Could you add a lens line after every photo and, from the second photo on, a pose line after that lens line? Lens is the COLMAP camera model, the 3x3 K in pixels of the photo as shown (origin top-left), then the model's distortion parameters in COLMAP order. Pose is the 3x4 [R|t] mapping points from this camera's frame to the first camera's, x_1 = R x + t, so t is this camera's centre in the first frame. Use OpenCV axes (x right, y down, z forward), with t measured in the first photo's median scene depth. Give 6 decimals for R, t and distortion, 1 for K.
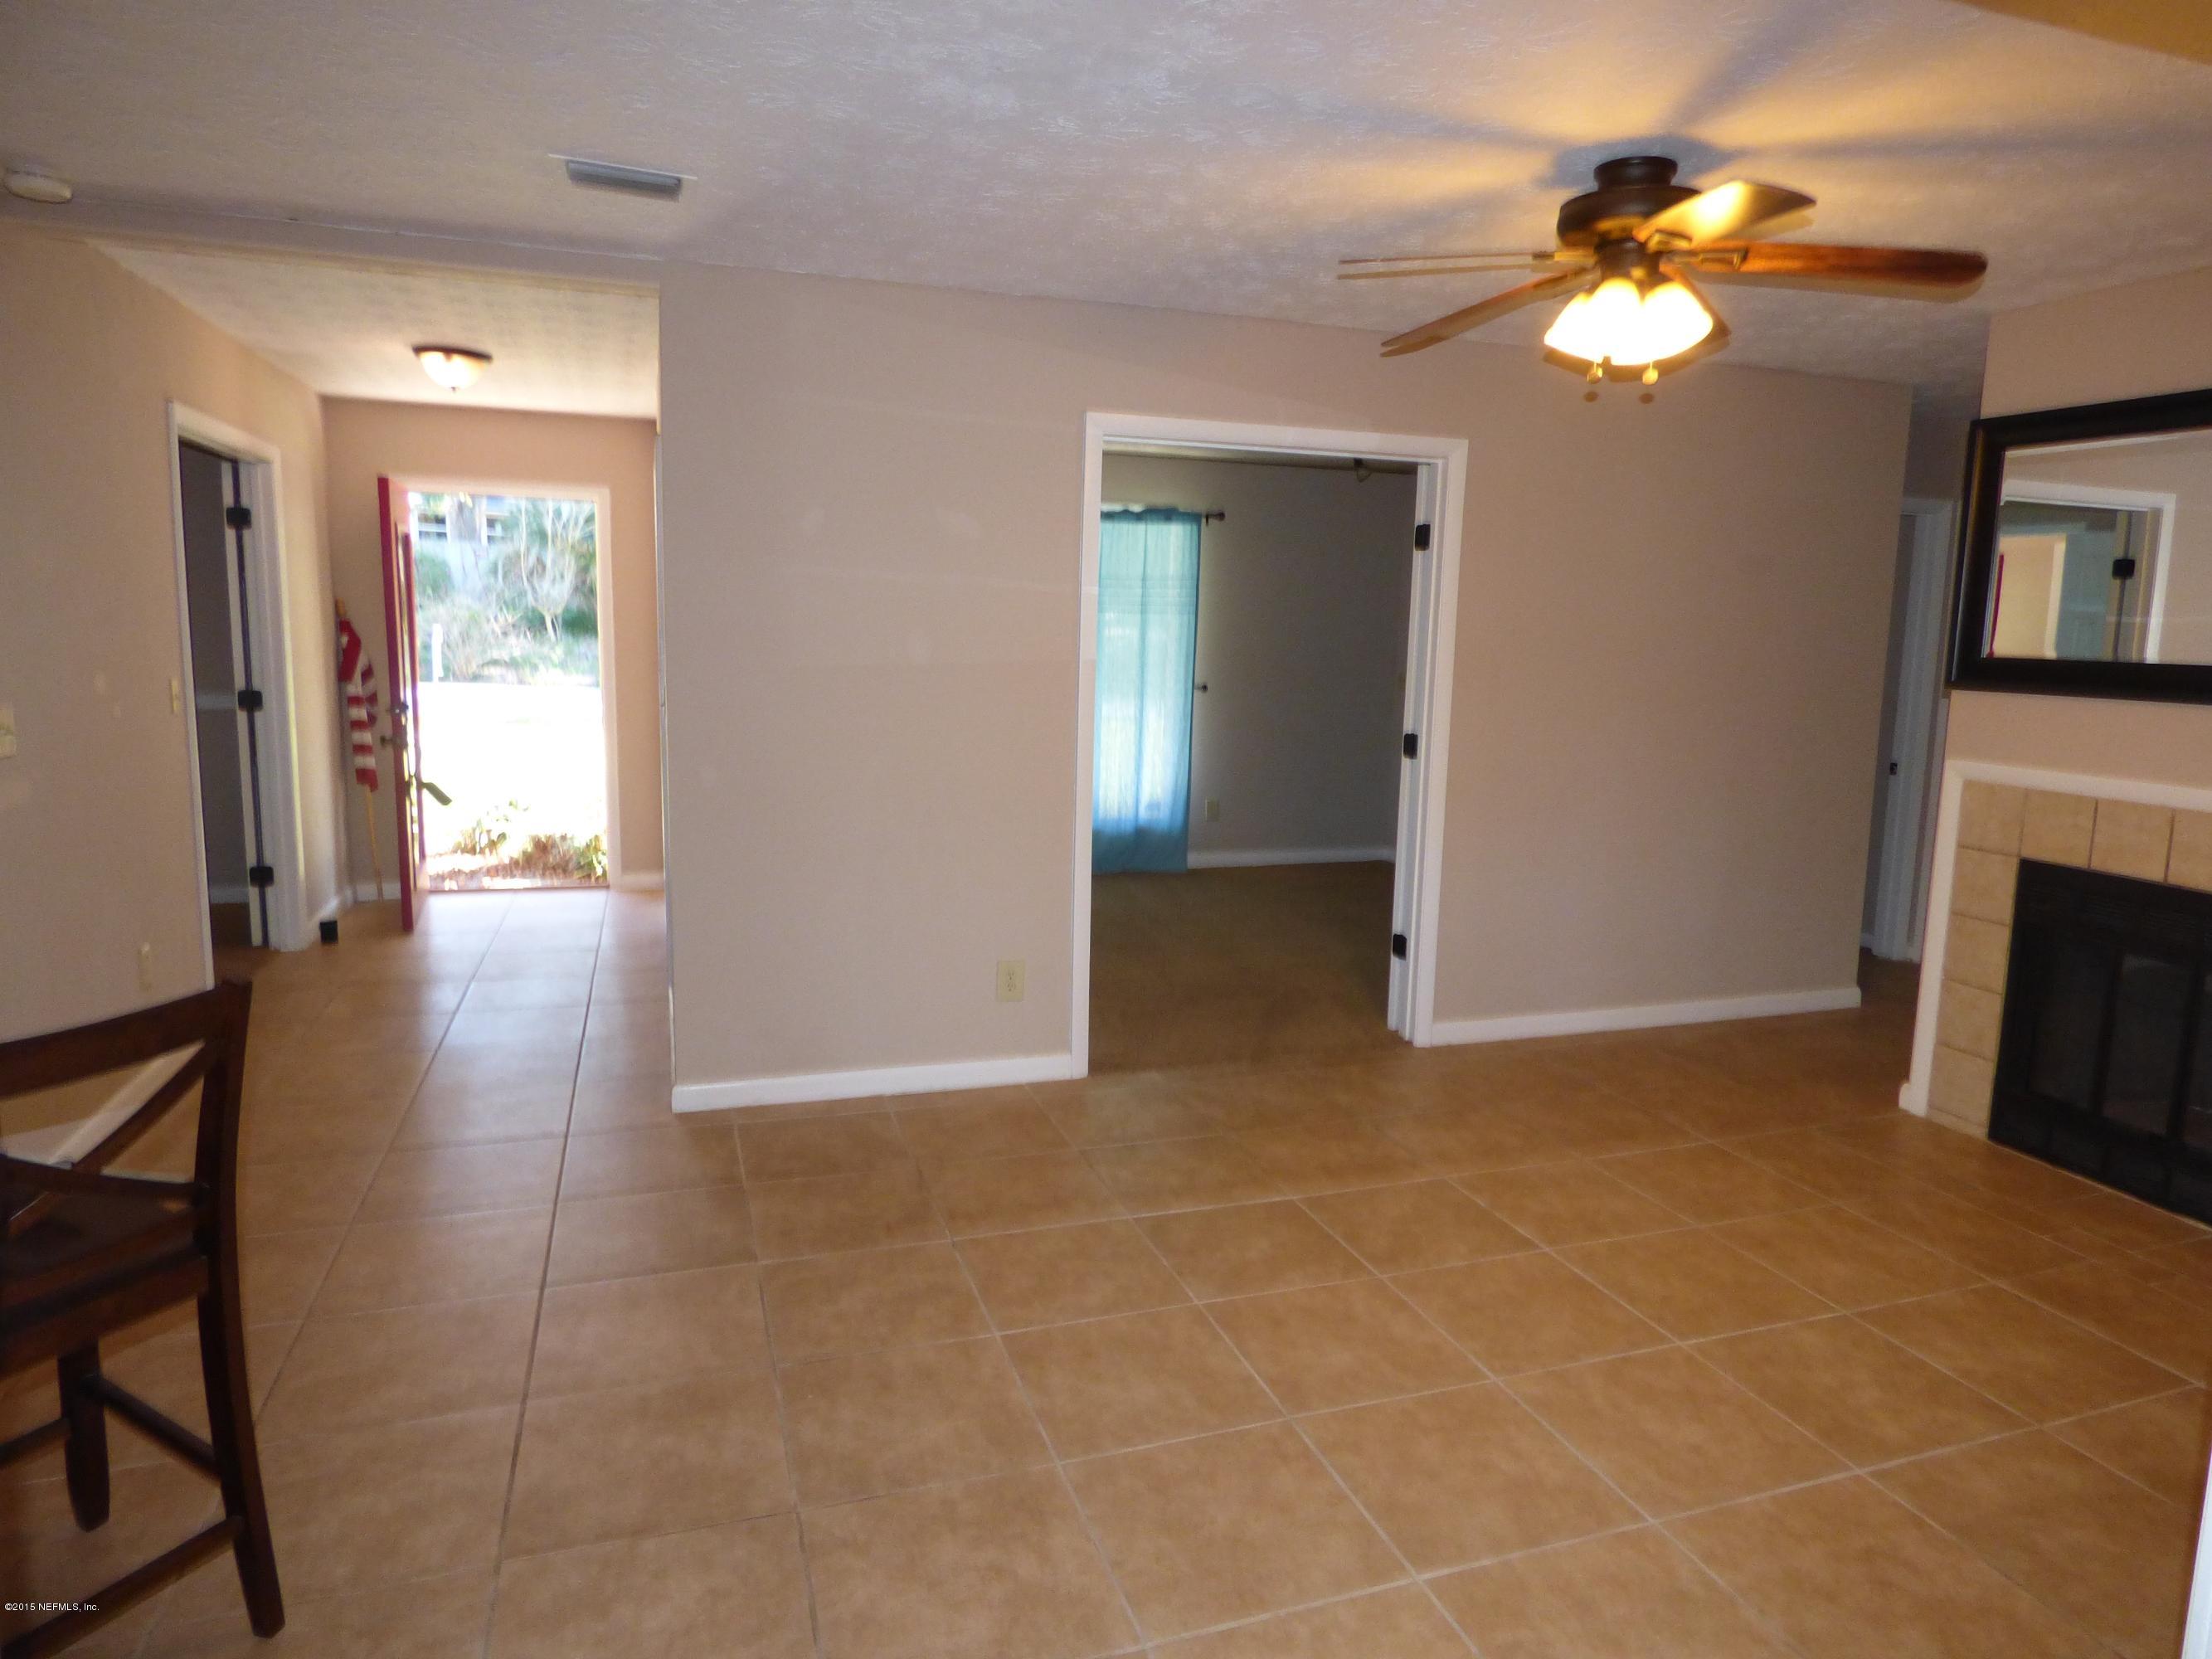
lens RADIAL K [[1353.7, 0, 1120.7], [0, 1353.7, 817.8], [0, 0, 1]] dist [-0.000079, -0.001556]
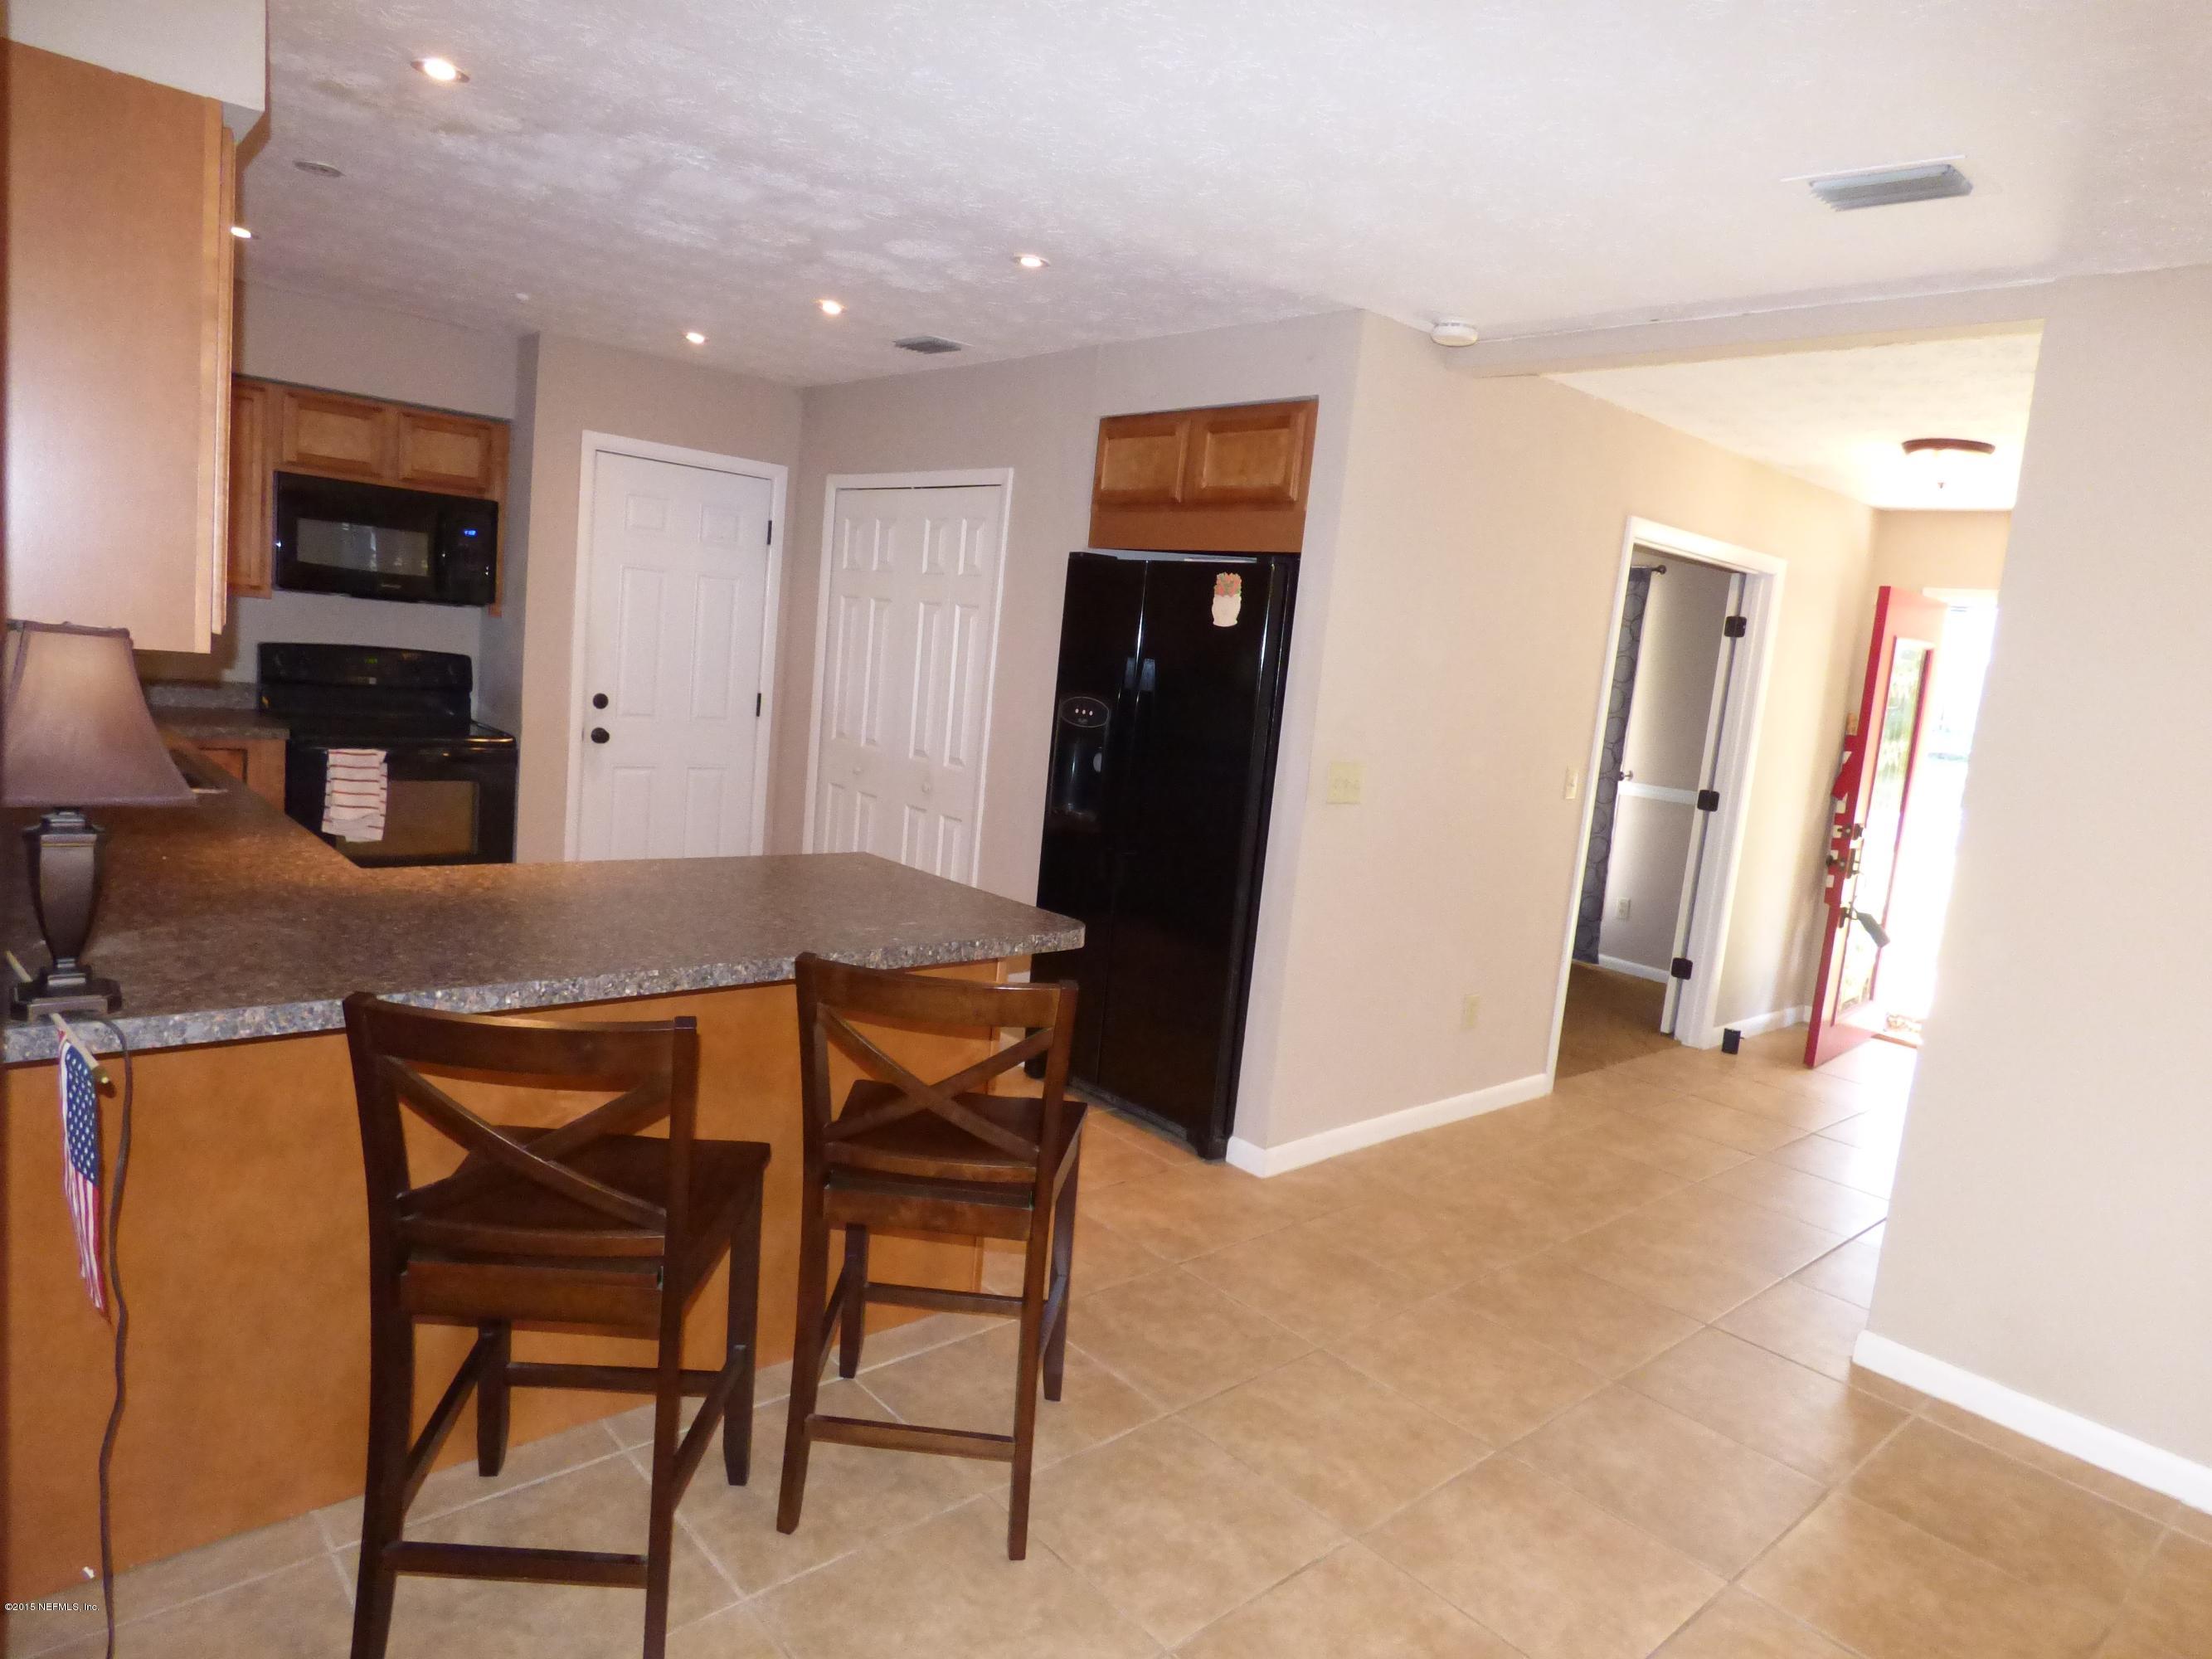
lens RADIAL K [[1353.7, 0, 1120.7], [0, 1353.7, 817.8], [0, 0, 1]] dist [-0.000079, -0.001556]
pose [[0.400286, 0.128462, -0.907341, 0.173875], [-0.215292, 0.975596, 0.043147, -0.032959], [0.890742, 0.178072, 0.418174, 0.249805]]
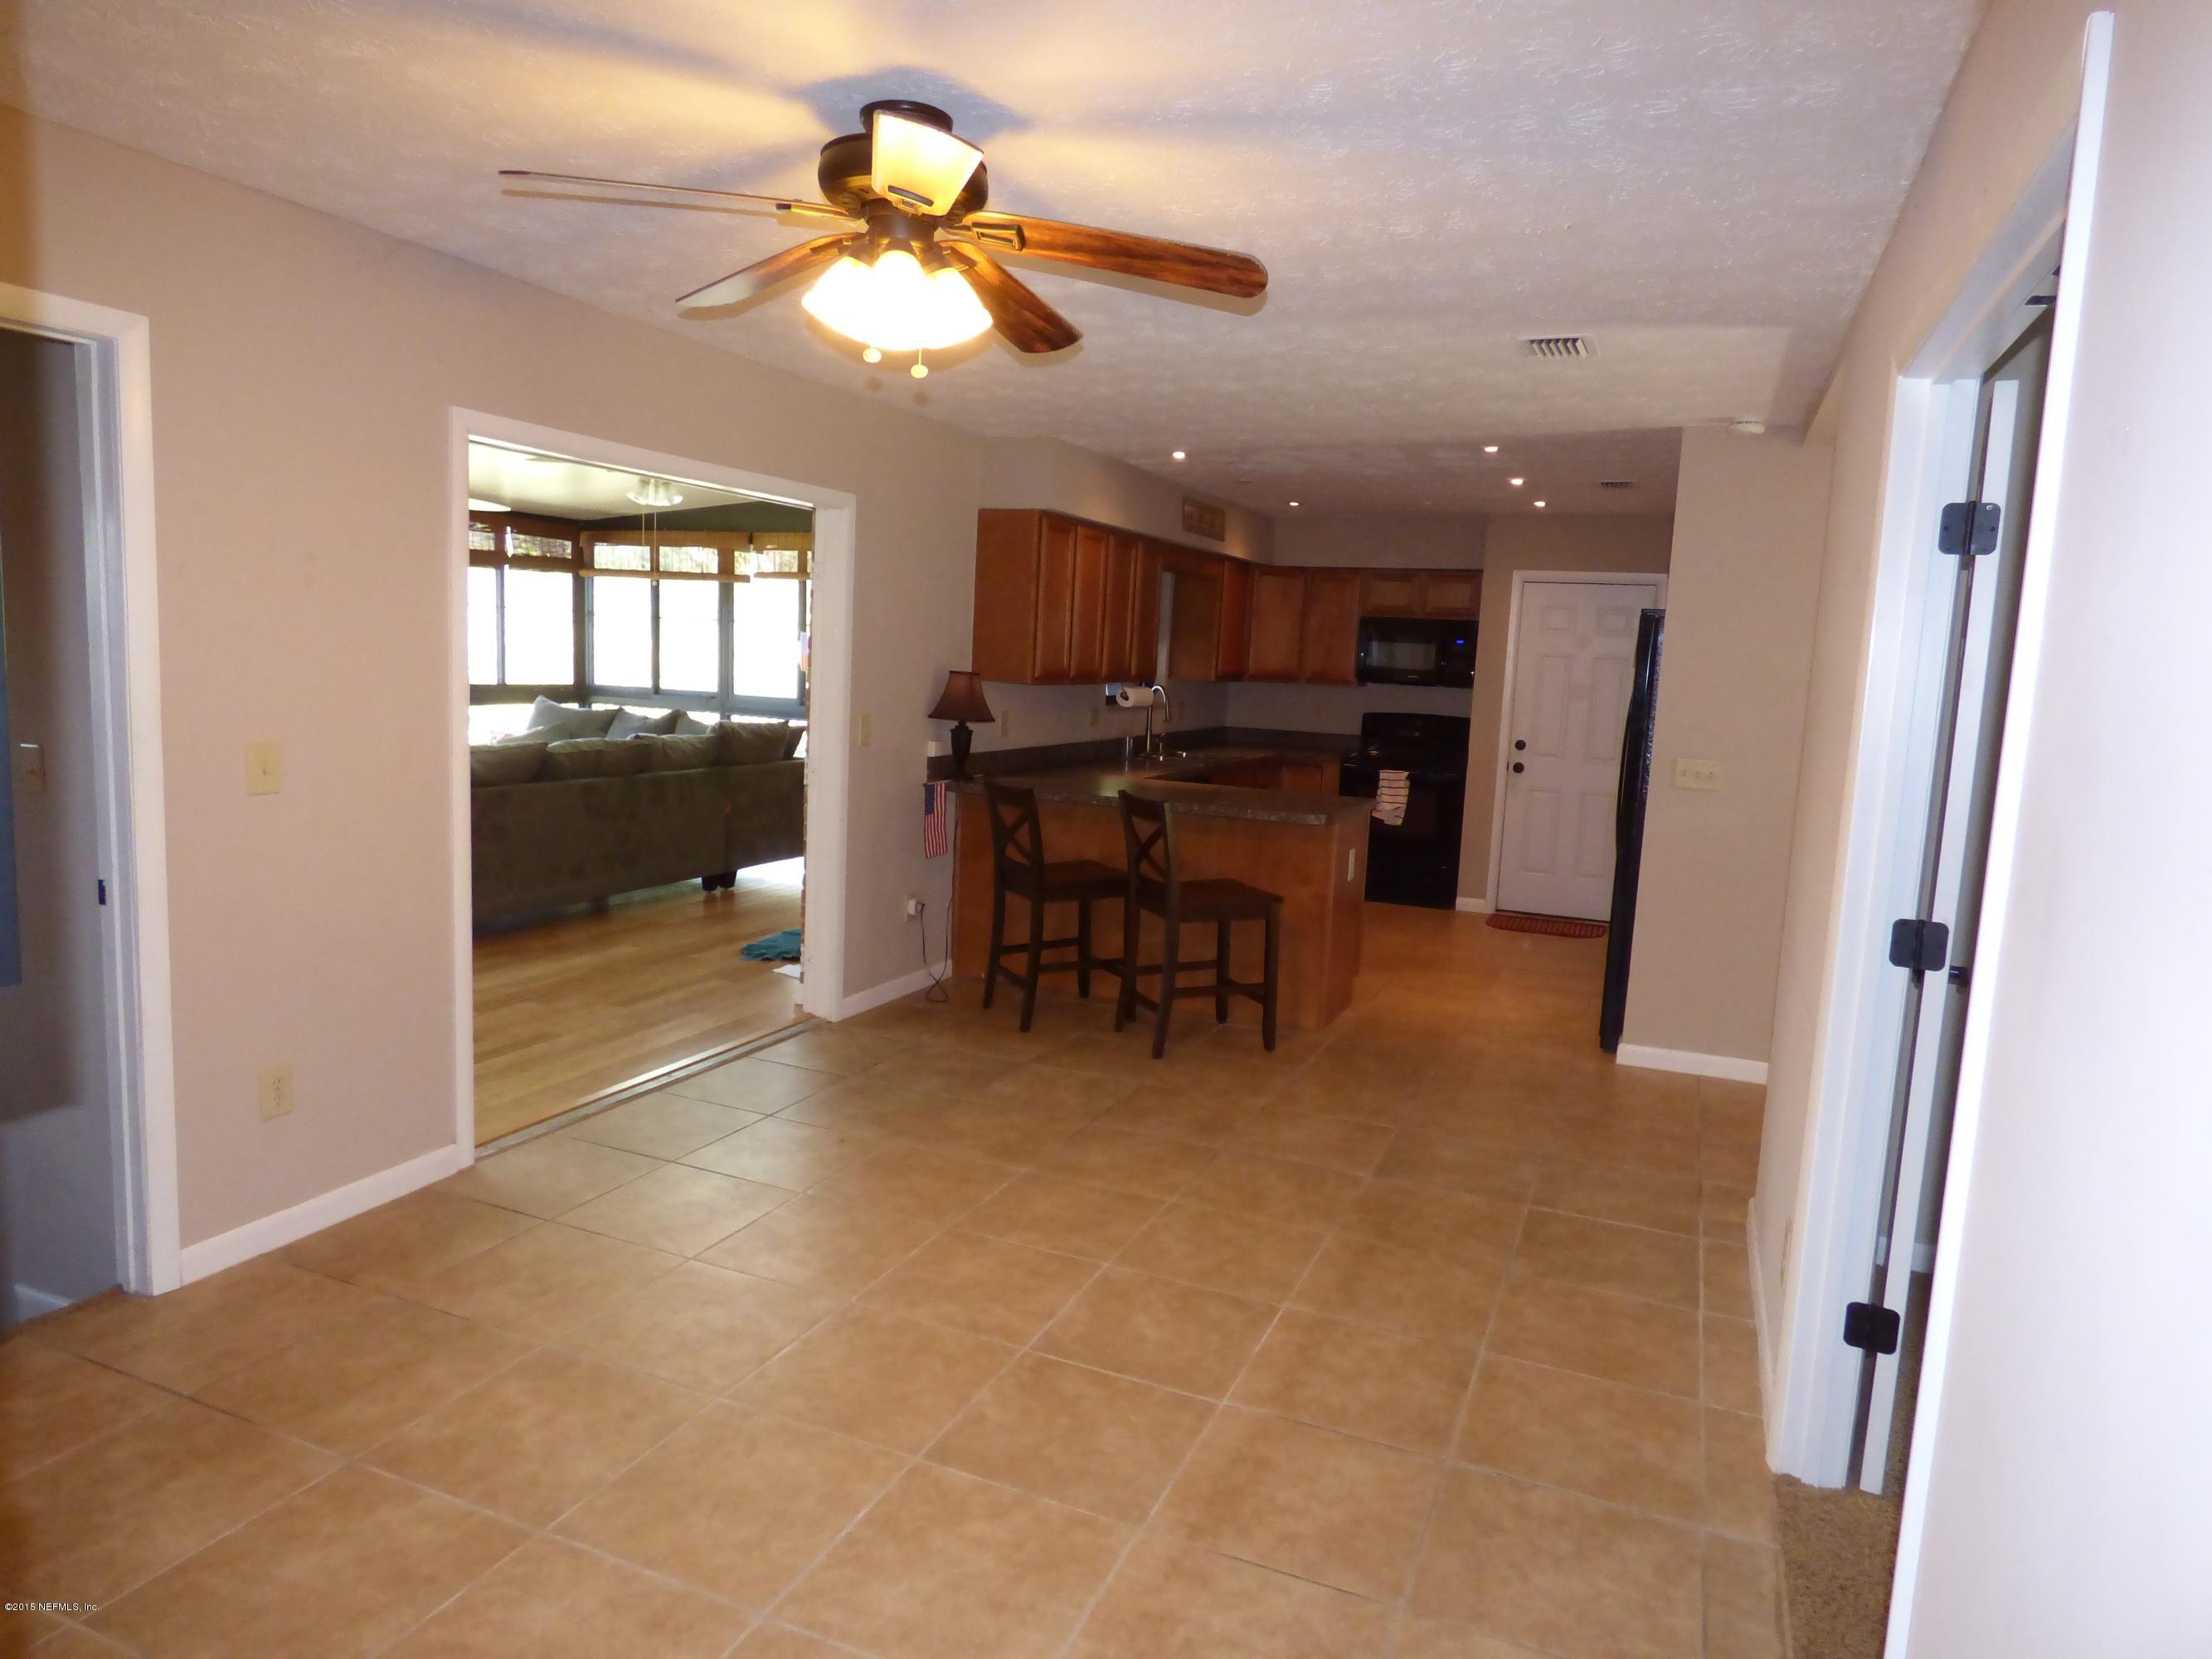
lens RADIAL K [[1353.7, 0, 1120.7], [0, 1353.7, 817.8], [0, 0, 1]] dist [-0.000079, -0.001556]
pose [[-0.665606, 0.034710, -0.745495, 0.671151], [-0.170555, 0.965408, 0.197227, -0.173162], [0.726553, 0.258423, -0.636662, 1.245974]]
